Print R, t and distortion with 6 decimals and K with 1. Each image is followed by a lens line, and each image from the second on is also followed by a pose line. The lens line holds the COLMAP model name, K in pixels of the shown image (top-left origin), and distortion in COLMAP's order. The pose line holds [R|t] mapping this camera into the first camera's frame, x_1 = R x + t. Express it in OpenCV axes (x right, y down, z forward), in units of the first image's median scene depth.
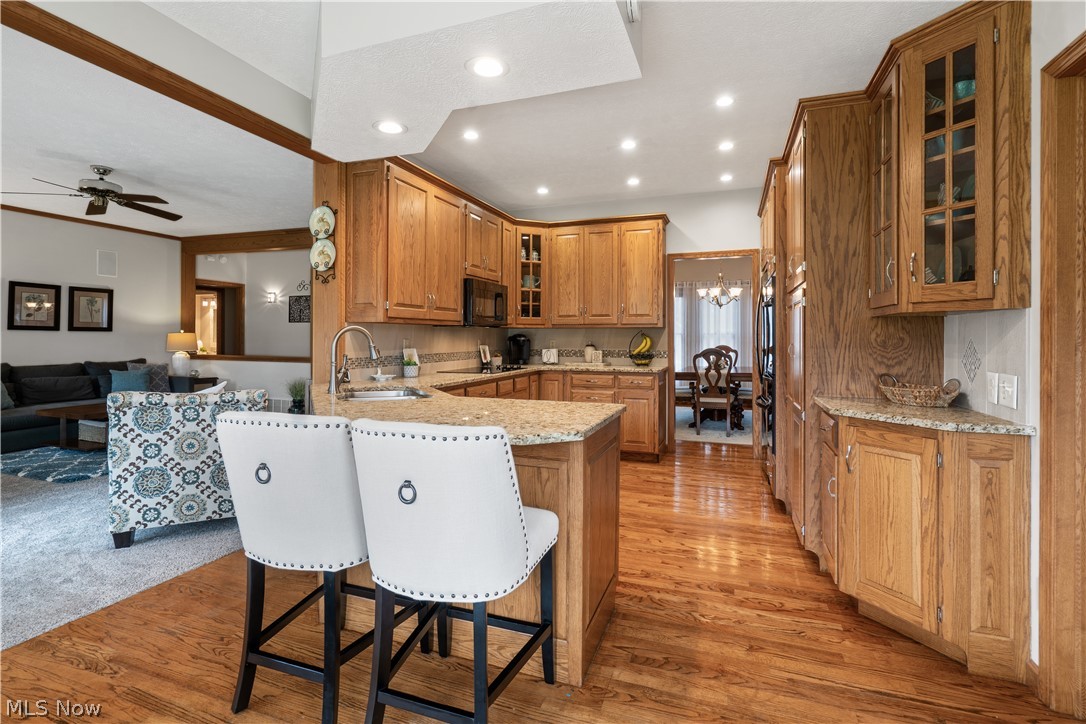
lens RADIAL K [[526.9, 0, 539.3], [0, 526.9, 336.7], [0, 0, 1]] dist [-0.000440, 0.000498]
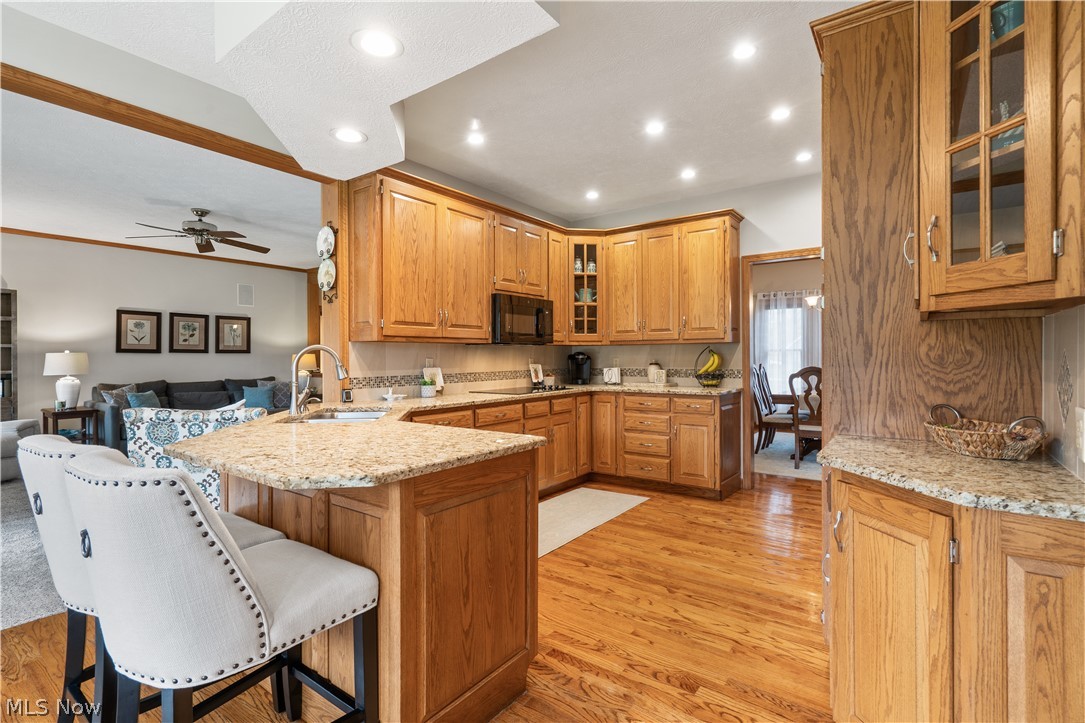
lens RADIAL K [[517.2, 0, 542.9], [0, 517.2, 359.6], [0, 0, 1]] dist [0.000192, -0.000201]
pose [[0.961002, -0.005902, -0.276478, 0.258897], [0.008132, 0.999943, 0.006920, 0.002917], [0.276422, -0.008898, 0.960995, 0.164342]]
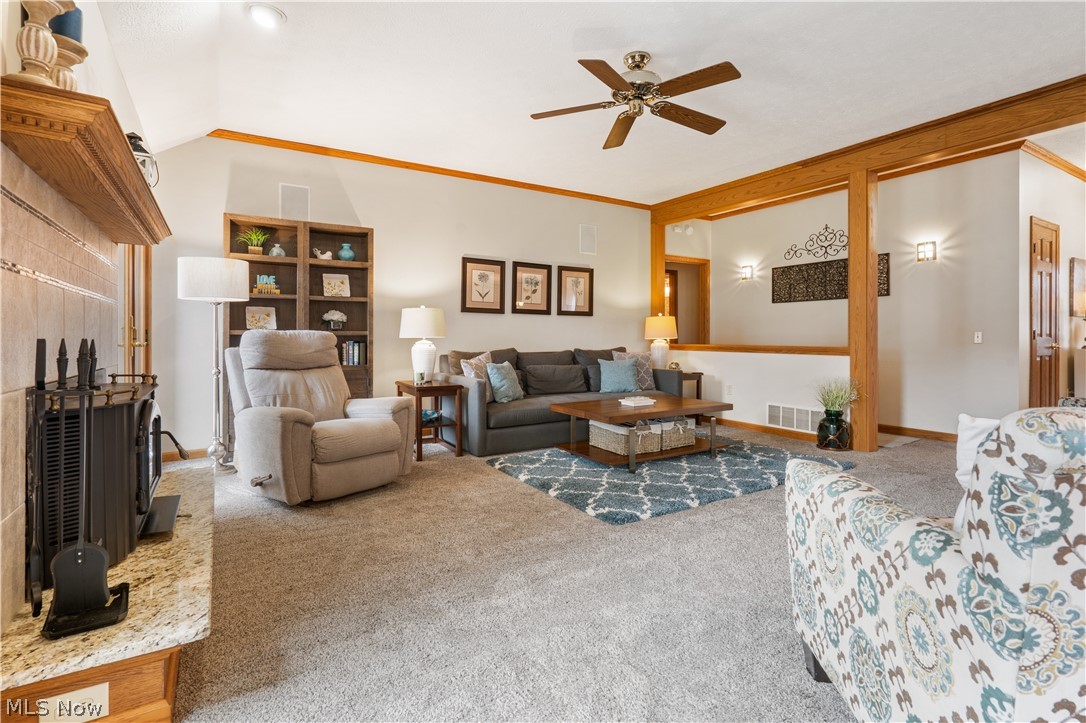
lens RADIAL K [[526.9, 0, 539.3], [0, 526.9, 336.2], [0, 0, 1]] dist [-0.000440, 0.000498]
pose [[0.783531, -0.006202, -0.621322, -0.682149], [0.004503, 0.999981, -0.004303, 0.055882], [0.621337, 0.000574, 0.783543, 0.519467]]
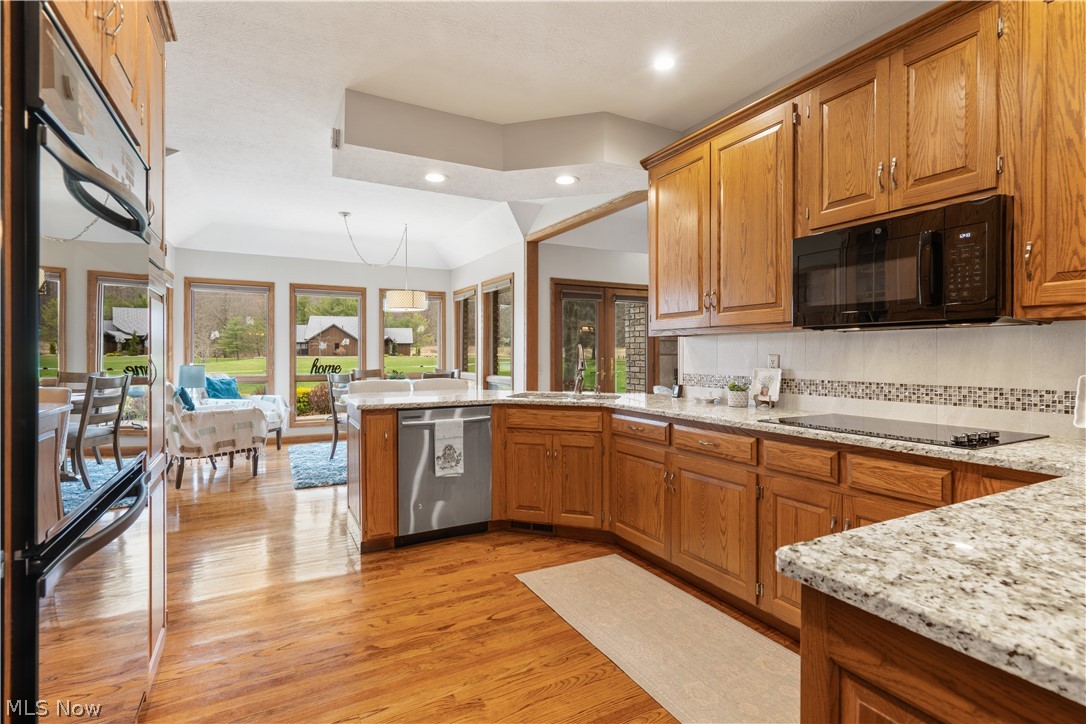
lens RADIAL K [[517.7, 0, 543.4], [0, 517.7, 360.1], [0, 0, 1]] dist [0.000192, -0.000201]
pose [[-0.664908, 0.003525, -0.746917, 0.541386], [0.000084, 0.999989, 0.004644, 0.009746], [0.746925, 0.003025, -0.664901, 1.473601]]
